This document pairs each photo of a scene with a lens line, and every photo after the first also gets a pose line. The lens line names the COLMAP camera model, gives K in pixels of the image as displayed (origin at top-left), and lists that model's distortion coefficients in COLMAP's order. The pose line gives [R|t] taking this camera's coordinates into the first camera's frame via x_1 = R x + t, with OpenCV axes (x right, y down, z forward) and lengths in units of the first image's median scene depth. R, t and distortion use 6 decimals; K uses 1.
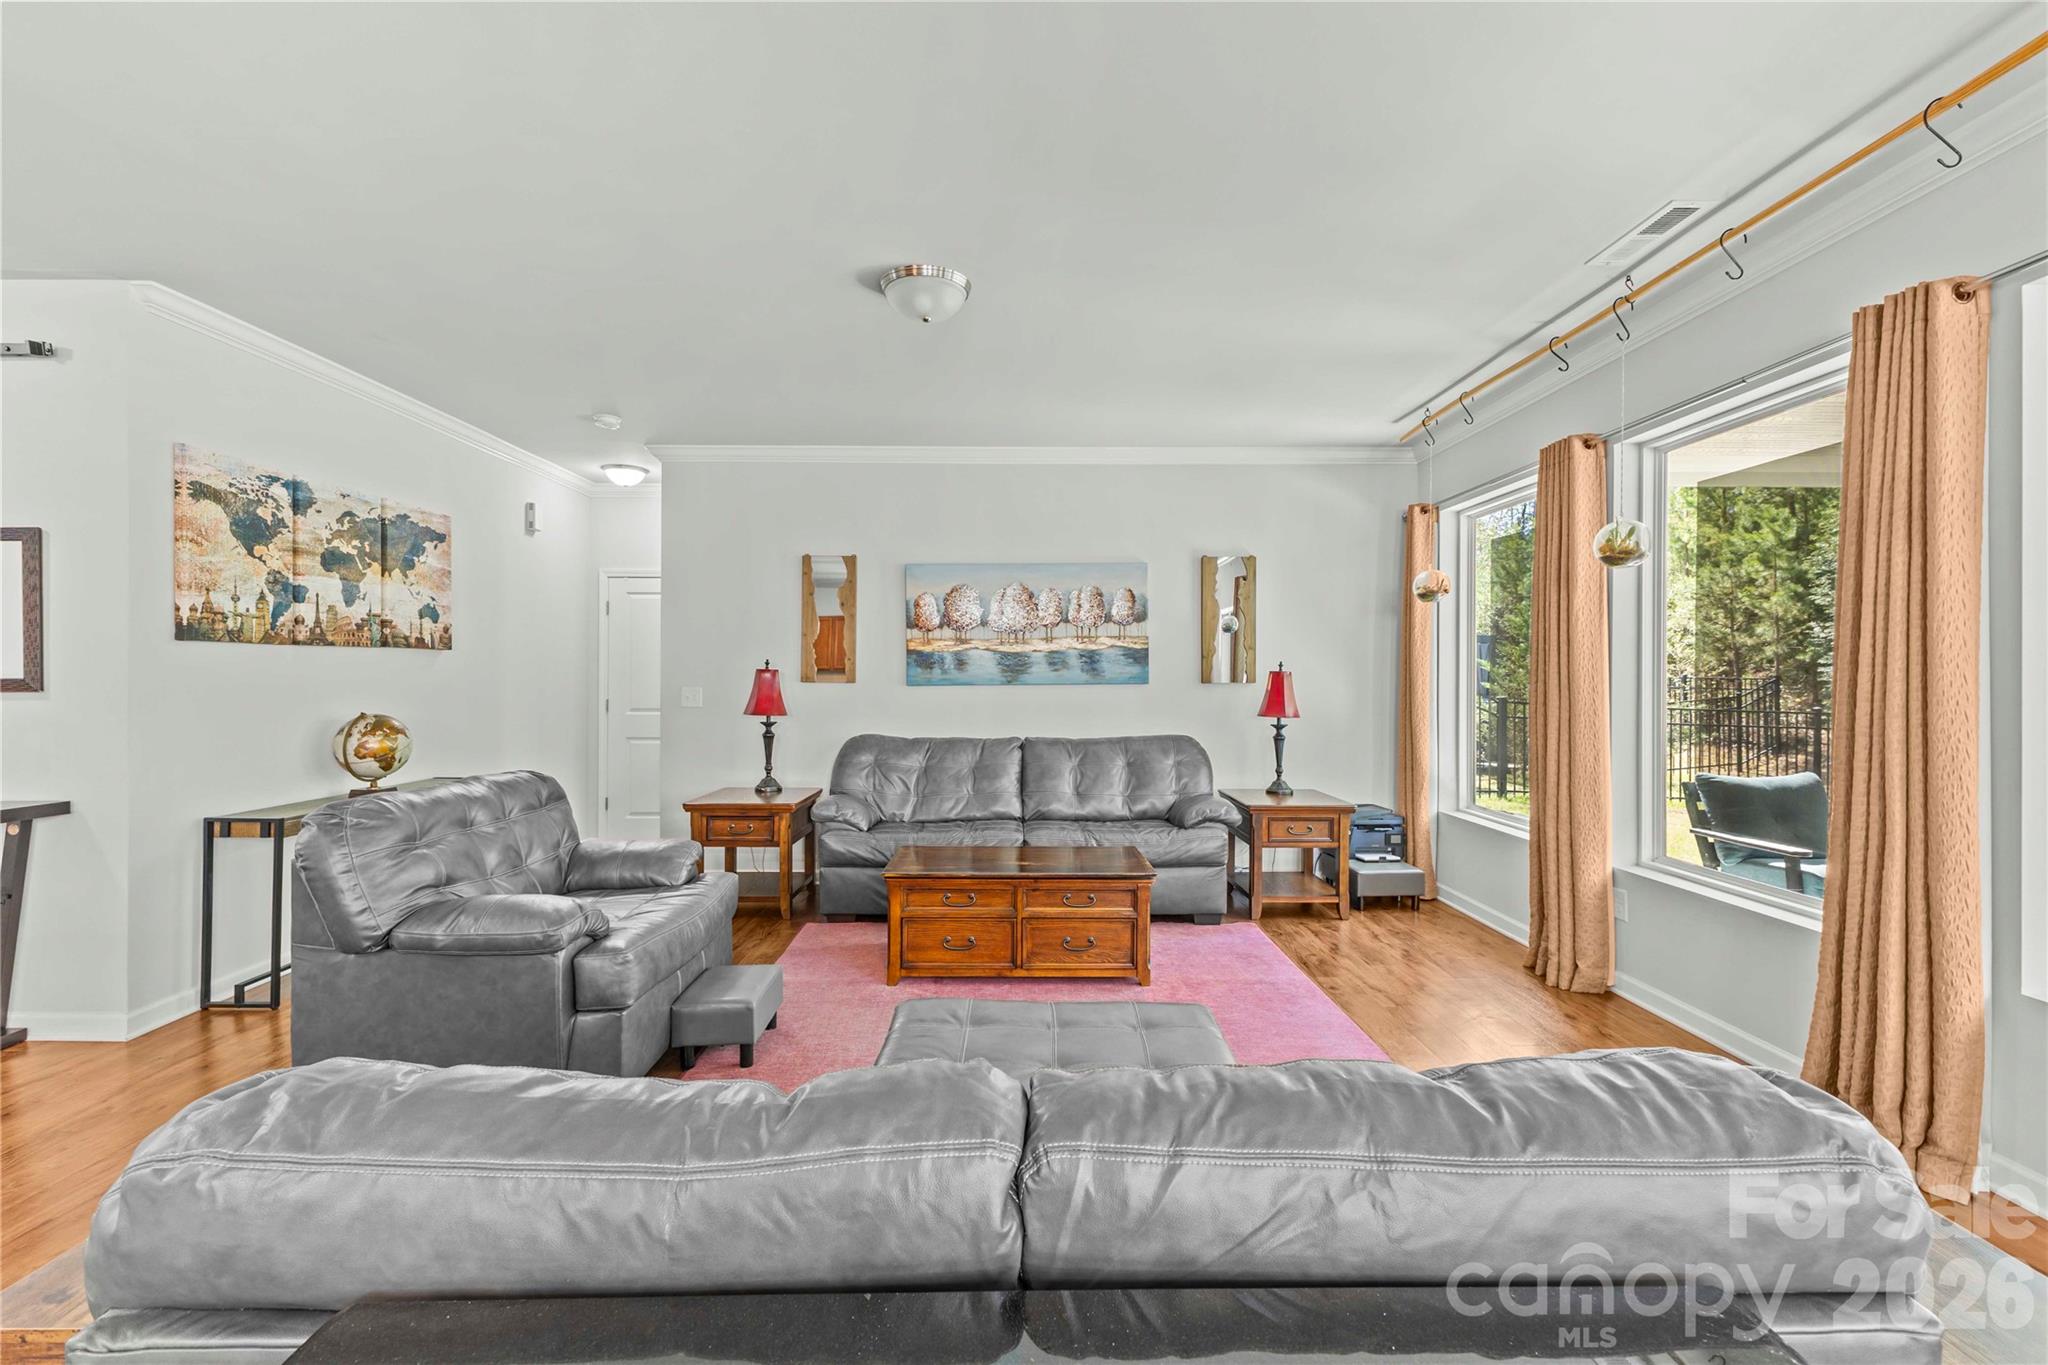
lens RADIAL K [[886.9, 0, 1020.3], [0, 886.9, 678.4], [0, 0, 1]] dist [0.012158, 0.000307]
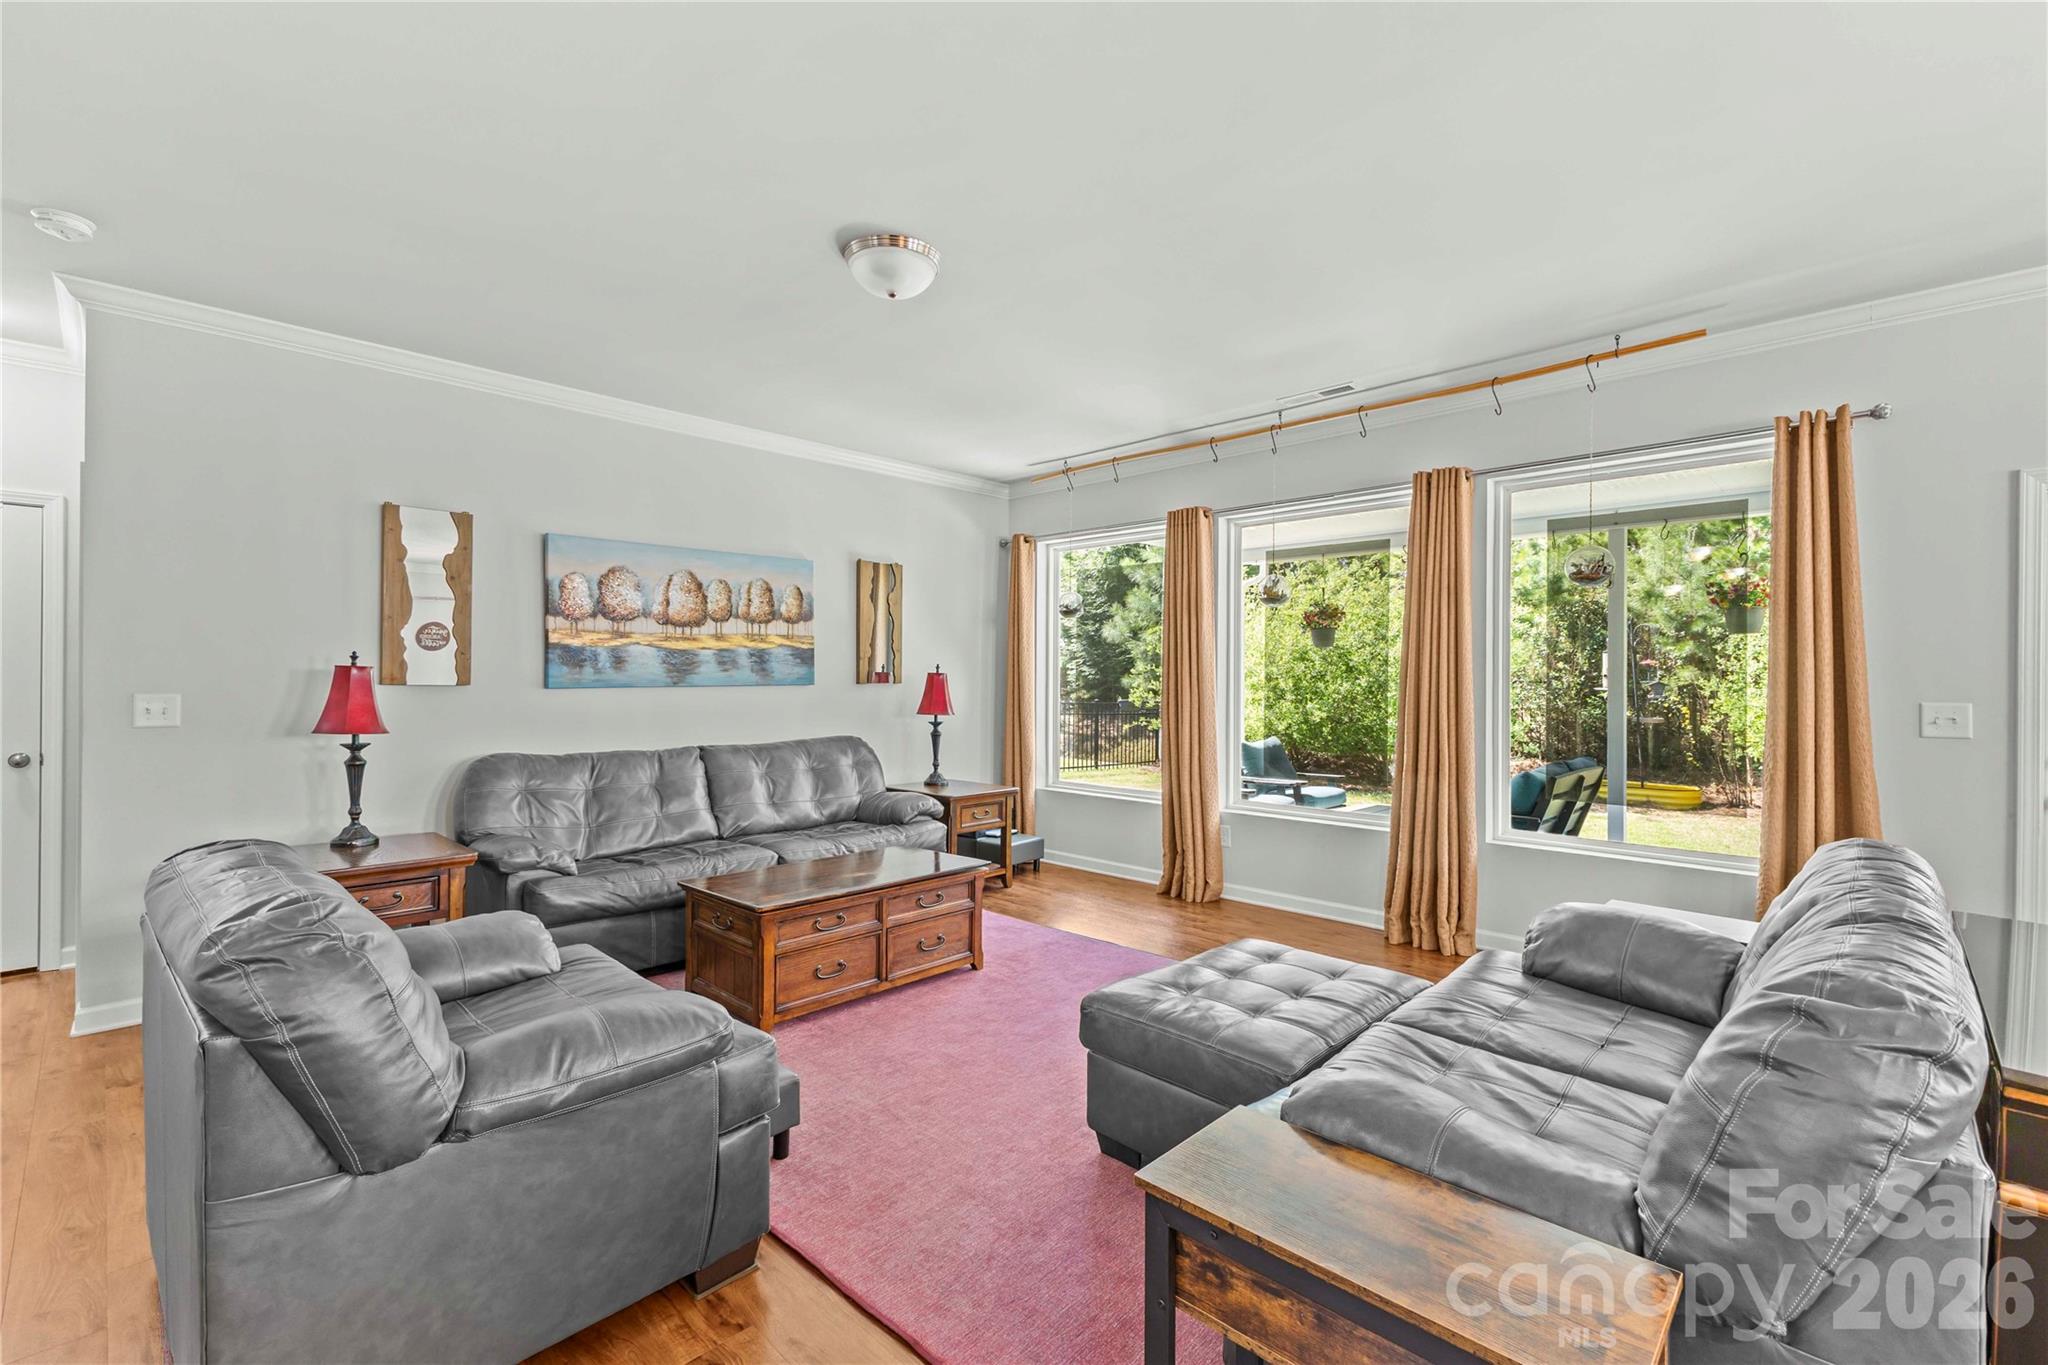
lens RADIAL K [[894.3, 0, 1025.7], [0, 894.3, 678.8], [0, 0, 1]] dist [0.012045, 0.000036]
pose [[0.699849, 0.000371, 0.714290, -0.413819], [-0.001085, 0.999999, 0.000544, -0.001379], [-0.714290, -0.001156, 0.699849, 0.148800]]
